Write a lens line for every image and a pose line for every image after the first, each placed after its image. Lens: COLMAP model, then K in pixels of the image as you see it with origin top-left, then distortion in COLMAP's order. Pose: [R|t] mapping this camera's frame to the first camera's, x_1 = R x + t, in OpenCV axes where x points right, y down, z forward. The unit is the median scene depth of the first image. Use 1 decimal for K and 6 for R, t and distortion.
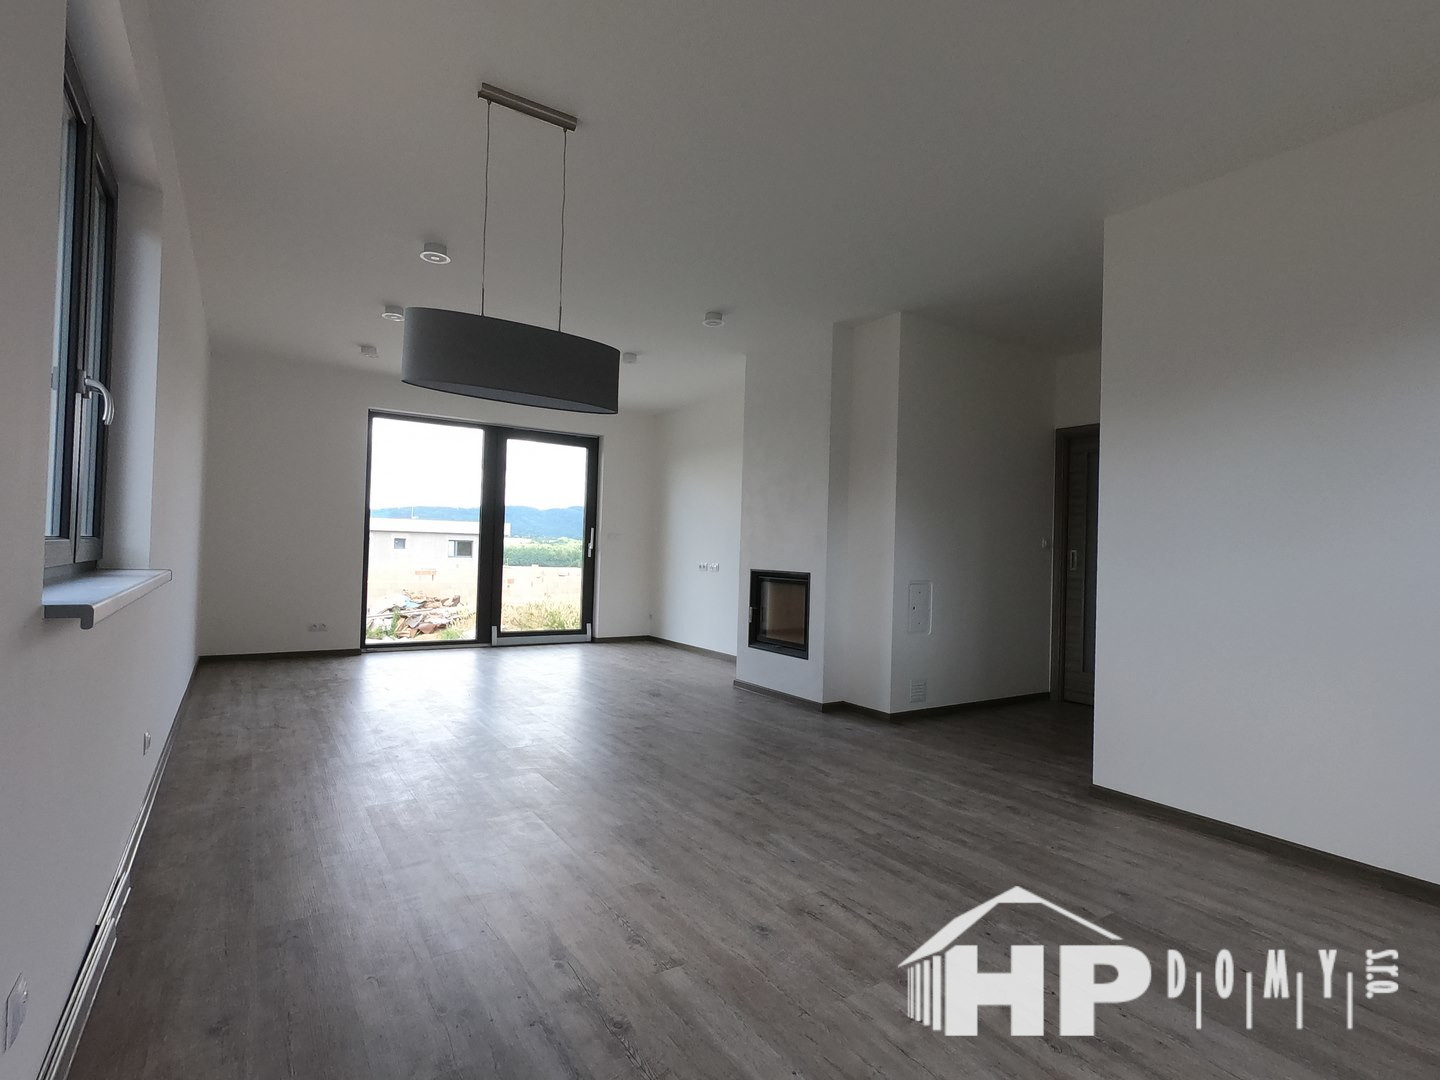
lens RADIAL K [[718.8, 0, 719.7], [0, 718.8, 542.3], [0, 0, 1]] dist [-0.001750, 0.000370]
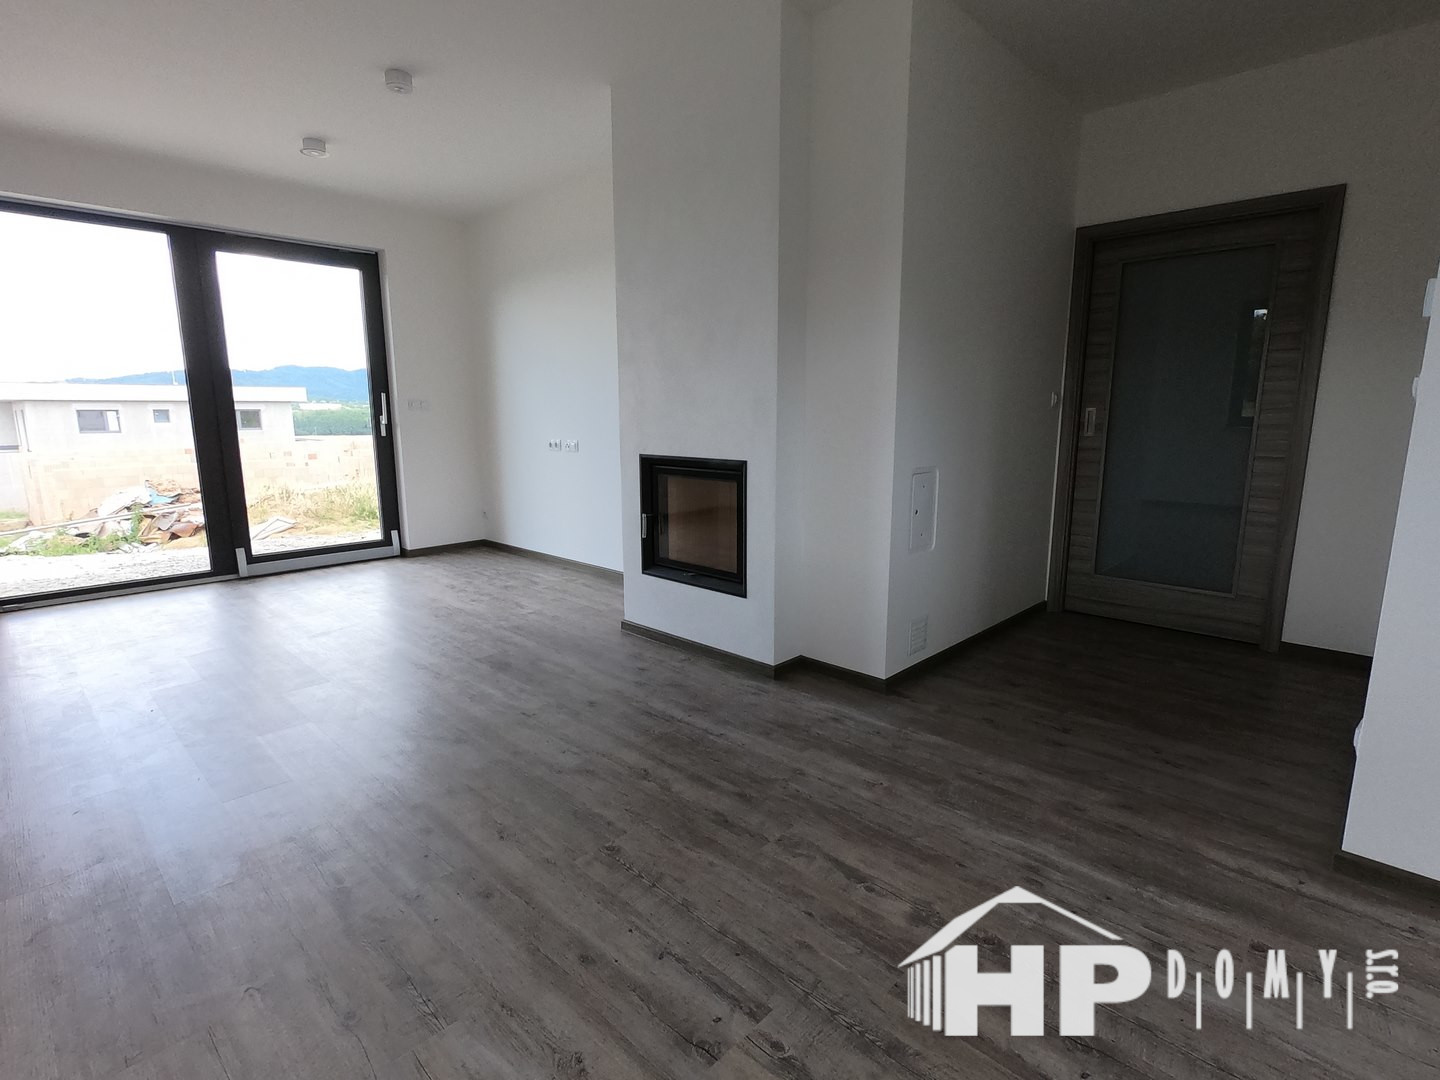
lens RADIAL K [[718.8, 0, 719.7], [0, 718.8, 542.3], [0, 0, 1]] dist [-0.001750, 0.000370]
pose [[0.975238, -0.071308, 0.209348, -0.026208], [0.028988, 0.979642, 0.198647, -0.010440], [-0.219251, -0.187660, 0.957451, 0.359211]]
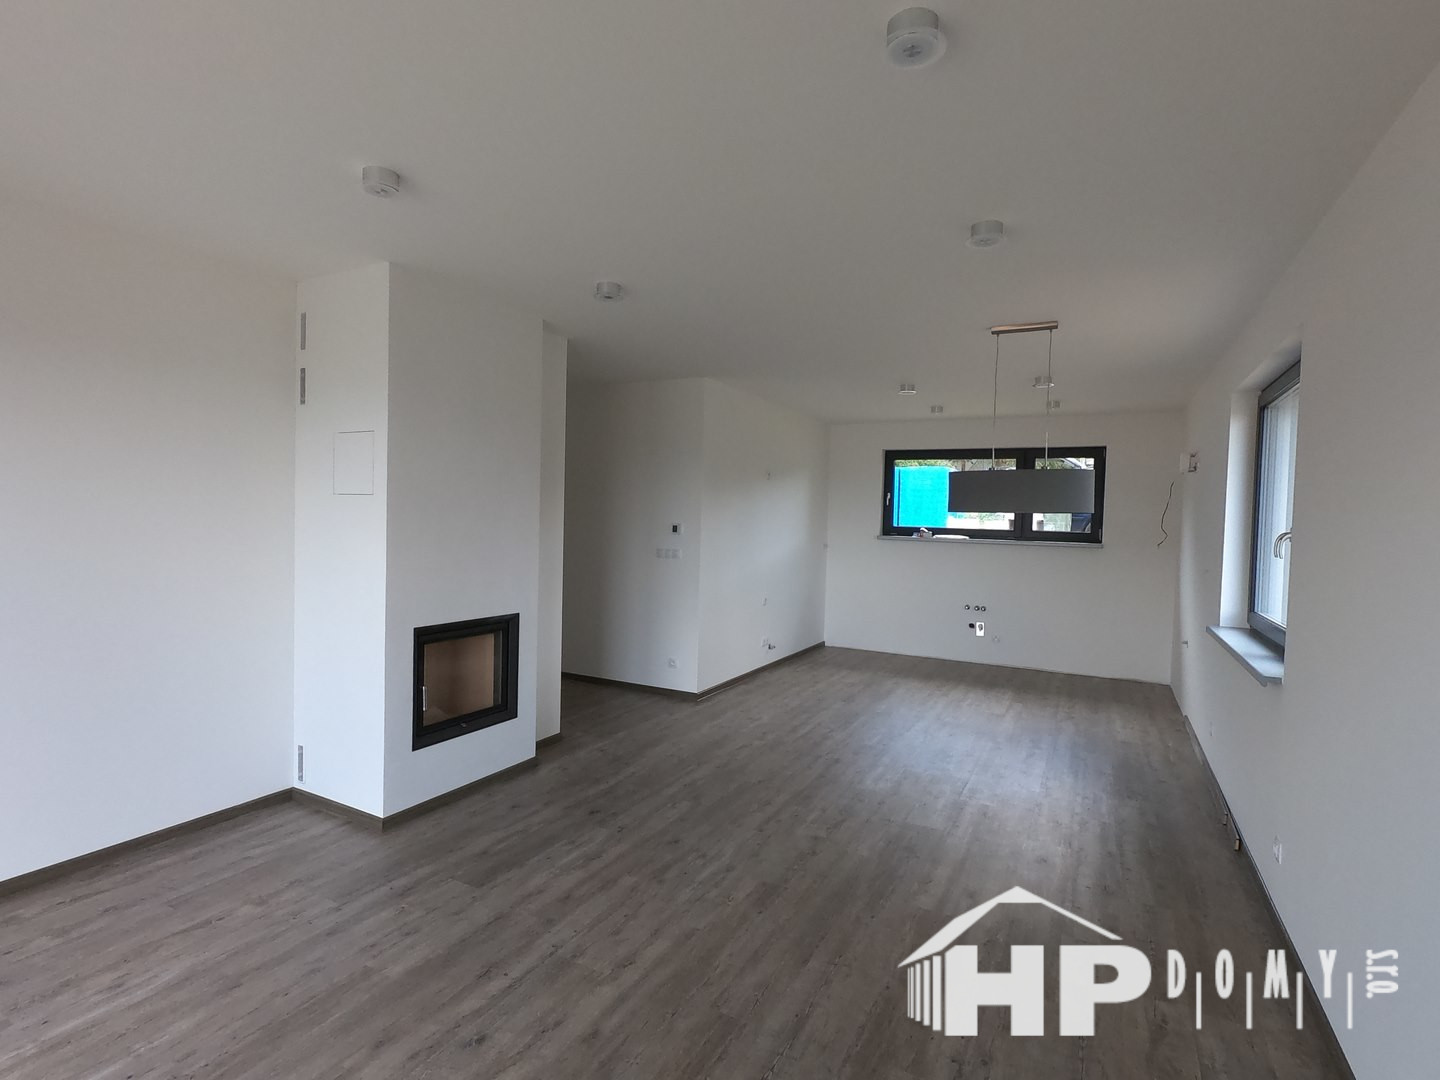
lens RADIAL K [[718.8, 0, 719.7], [0, 718.8, 542.3], [0, 0, 1]] dist [-0.001750, 0.000370]
pose [[-0.474650, -0.073847, 0.877071, -0.617821], [-0.050856, 0.997110, 0.056432, -0.085535], [-0.878704, -0.017819, -0.477034, 1.053563]]
